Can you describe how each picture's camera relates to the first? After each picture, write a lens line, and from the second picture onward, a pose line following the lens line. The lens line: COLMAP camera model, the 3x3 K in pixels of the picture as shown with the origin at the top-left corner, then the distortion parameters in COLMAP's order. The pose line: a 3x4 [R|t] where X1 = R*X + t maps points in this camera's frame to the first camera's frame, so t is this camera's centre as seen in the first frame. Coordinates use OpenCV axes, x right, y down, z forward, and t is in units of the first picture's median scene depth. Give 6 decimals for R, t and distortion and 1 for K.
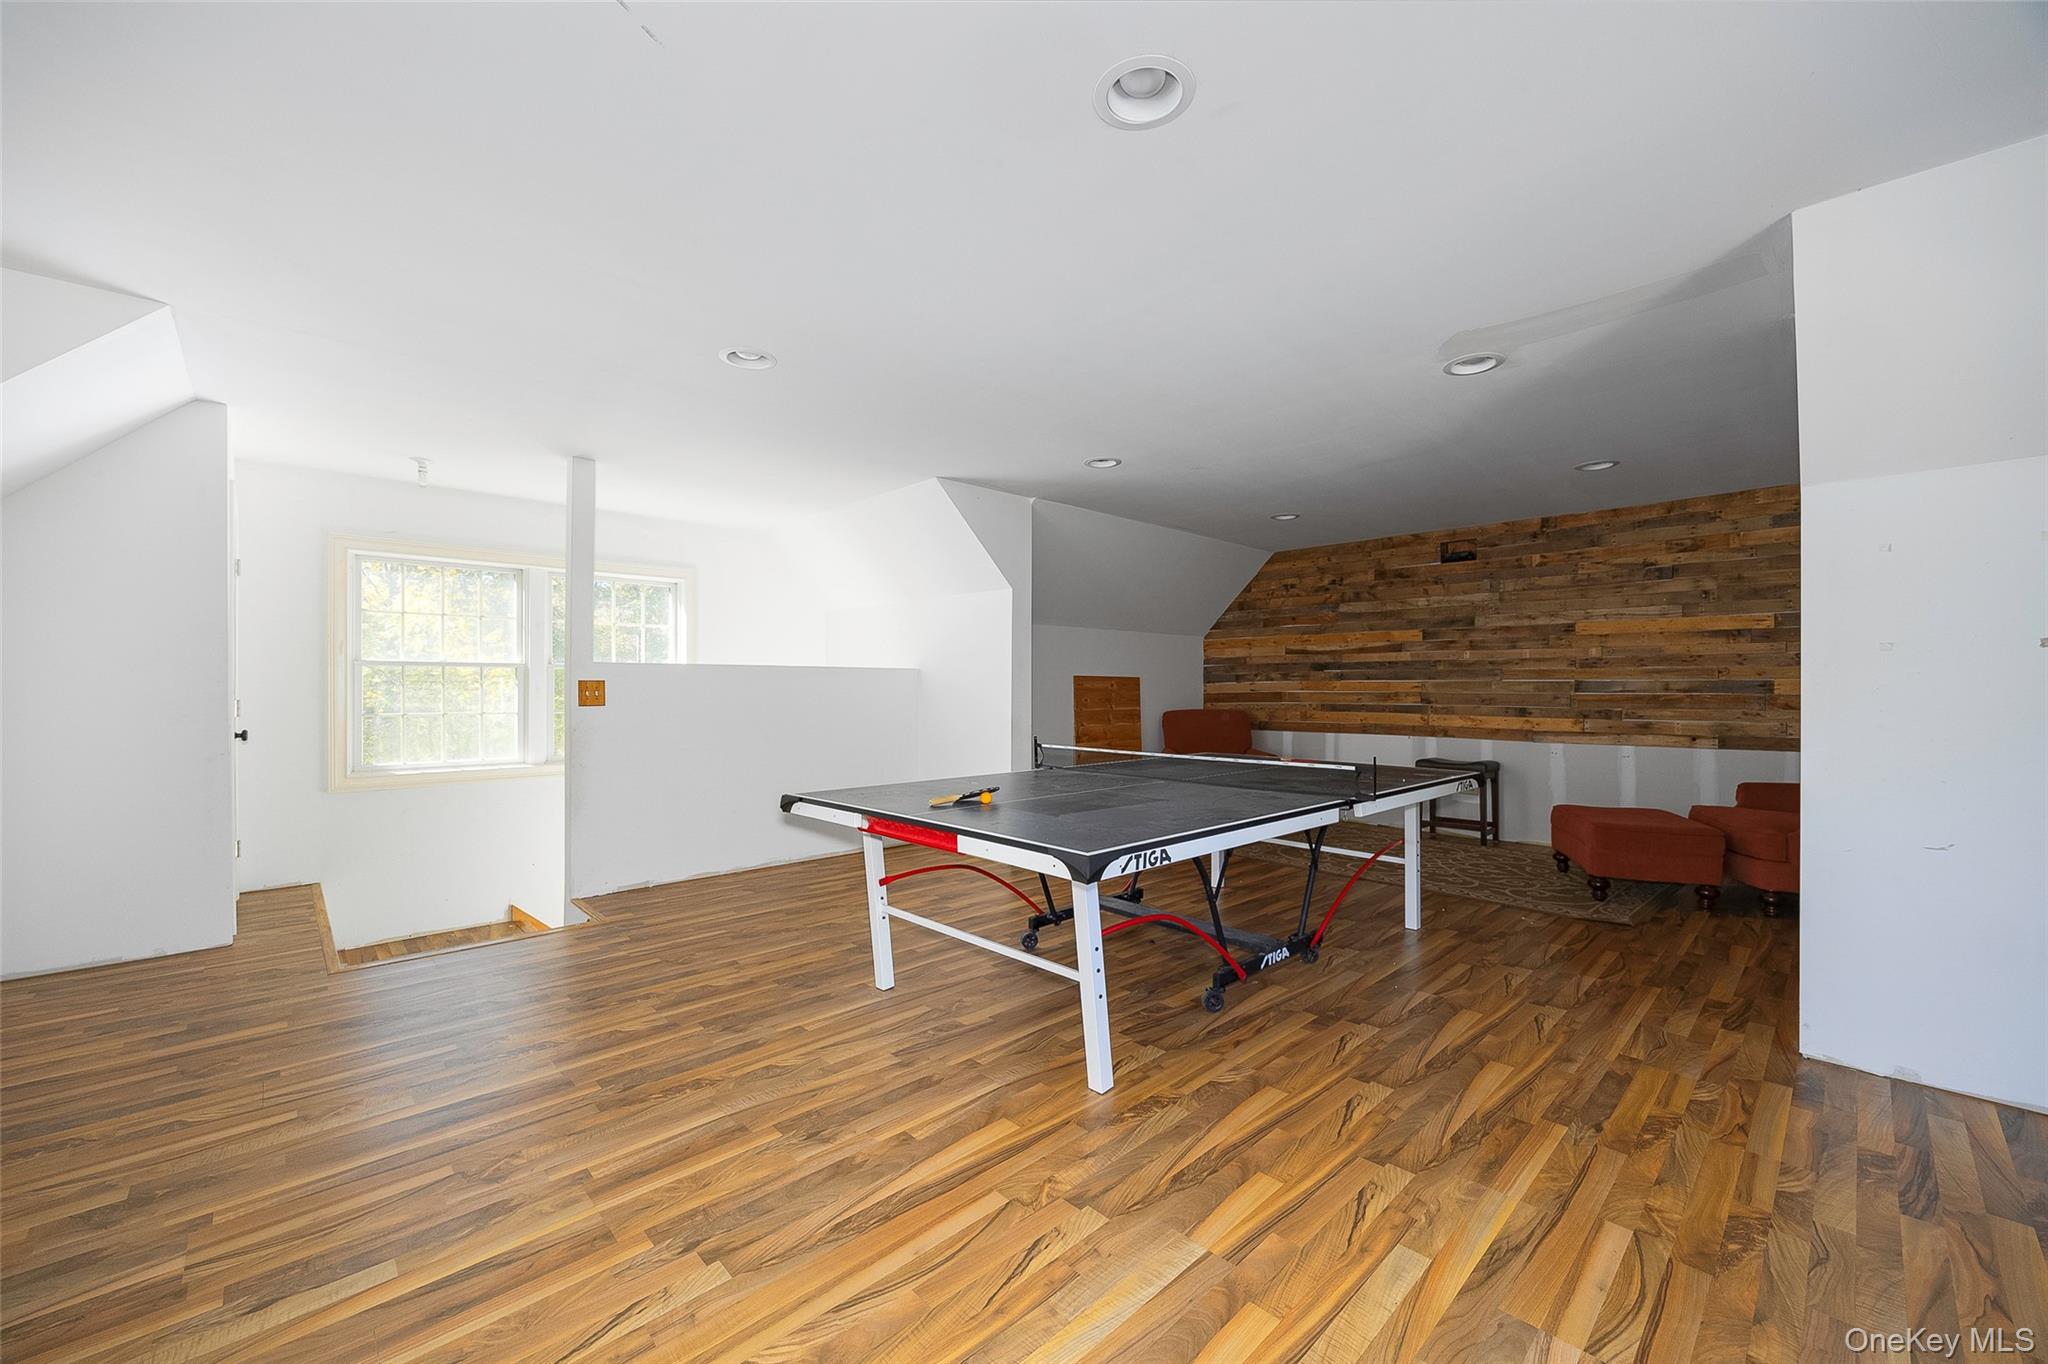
lens RADIAL K [[811.9, 0, 1011.9], [0, 811.9, 684.8], [0, 0, 1]] dist [-0.000368, -0.000367]
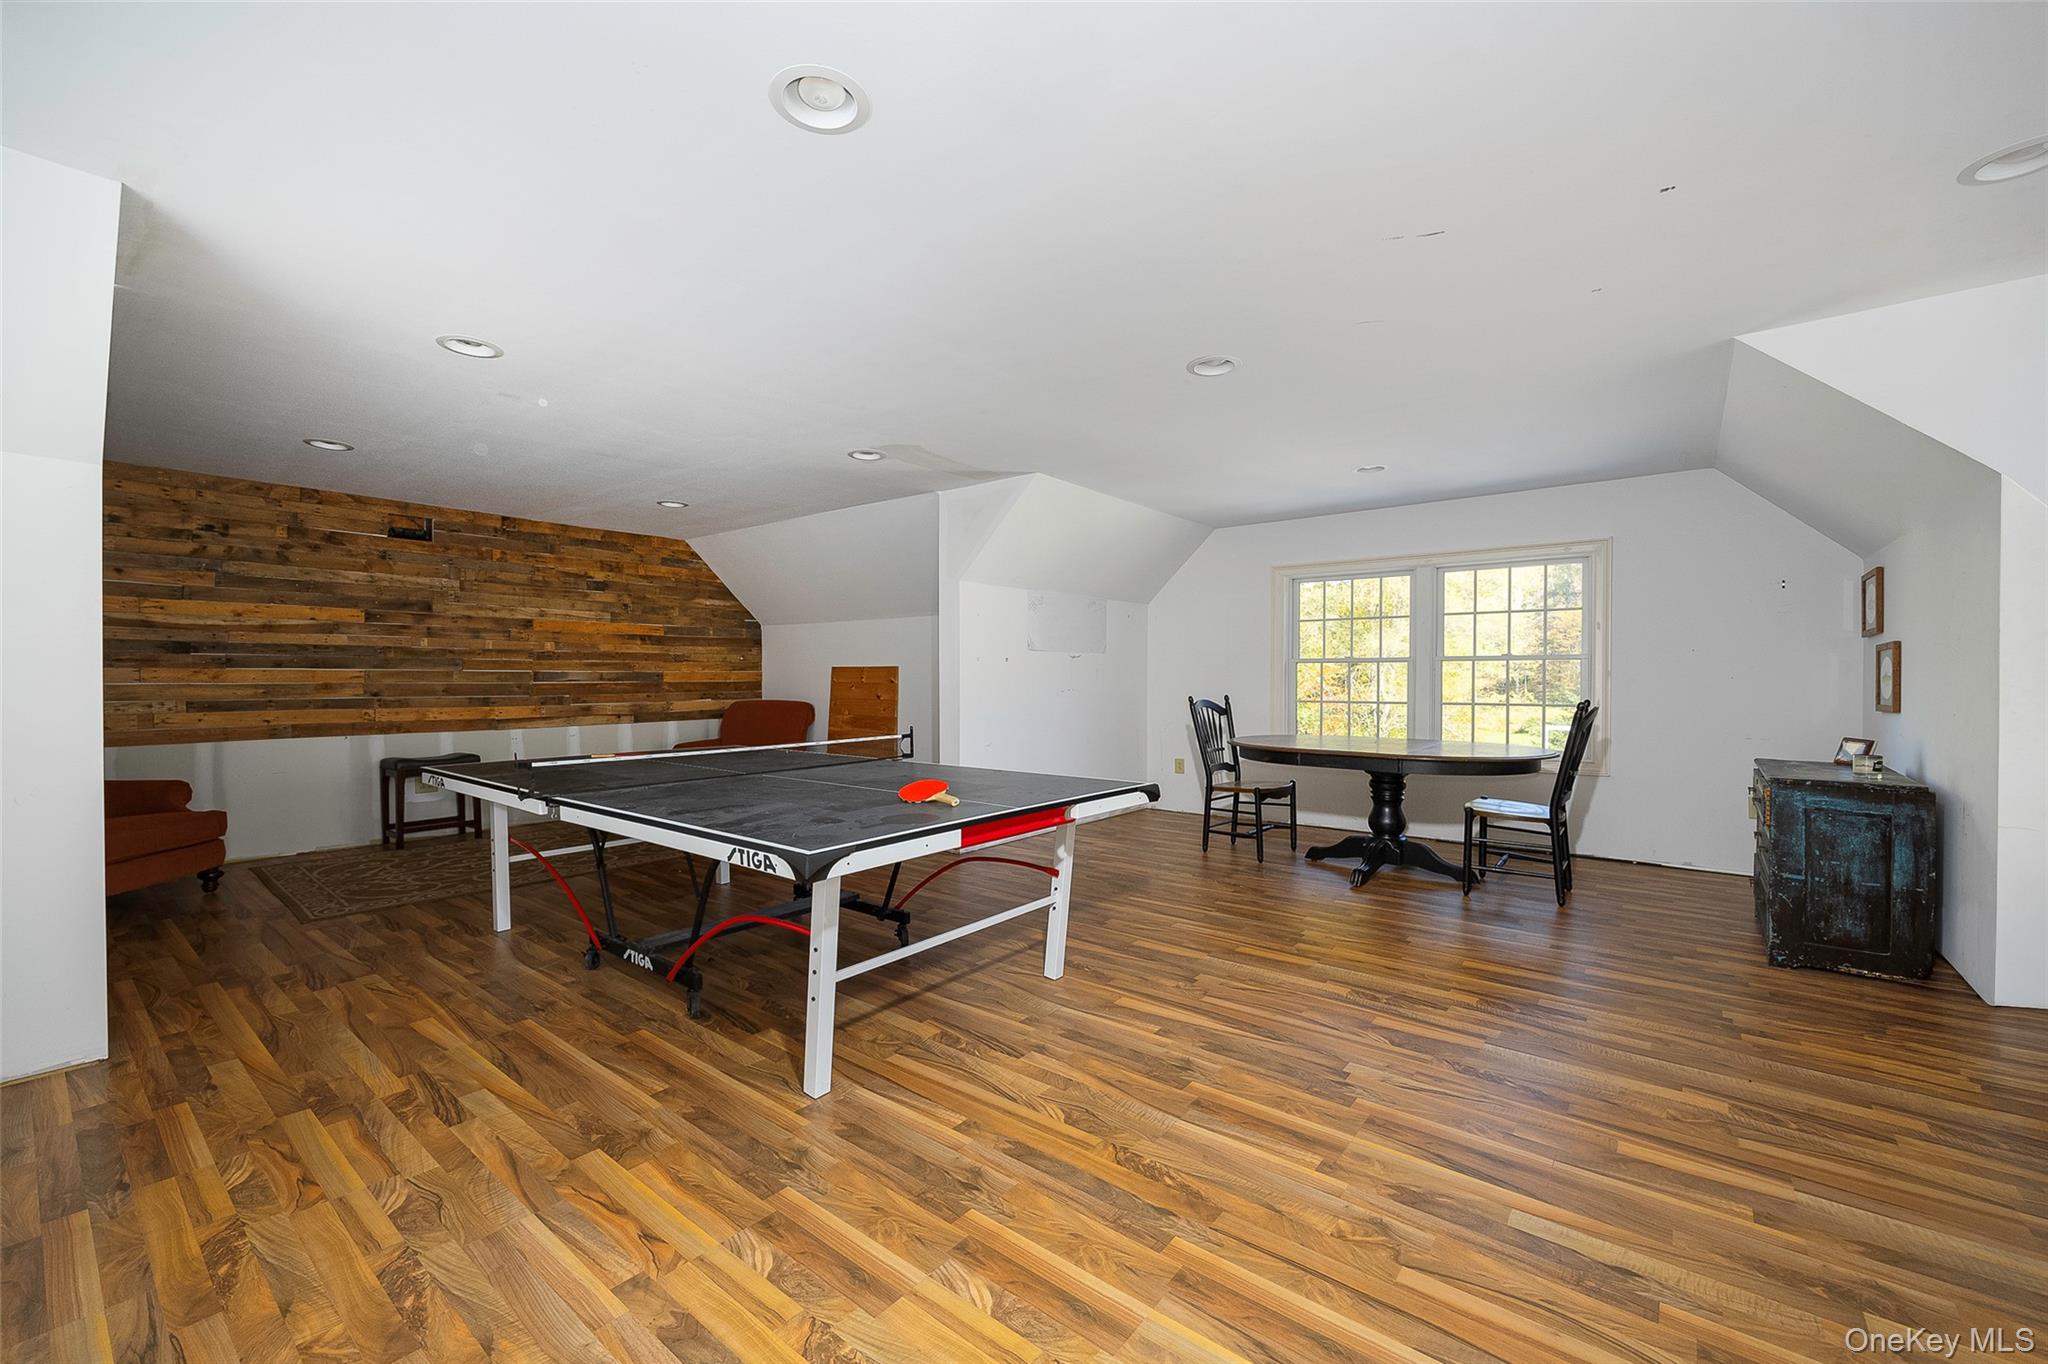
lens RADIAL K [[811.9, 0, 1010.4], [0, 811.9, 681.3], [0, 0, 1]] dist [-0.000368, -0.000367]
pose [[-0.136879, -0.004650, 0.990577, -0.522545], [-0.002063, 0.999988, 0.004409, 0.002311], [-0.990586, -0.001440, -0.136887, 0.544942]]
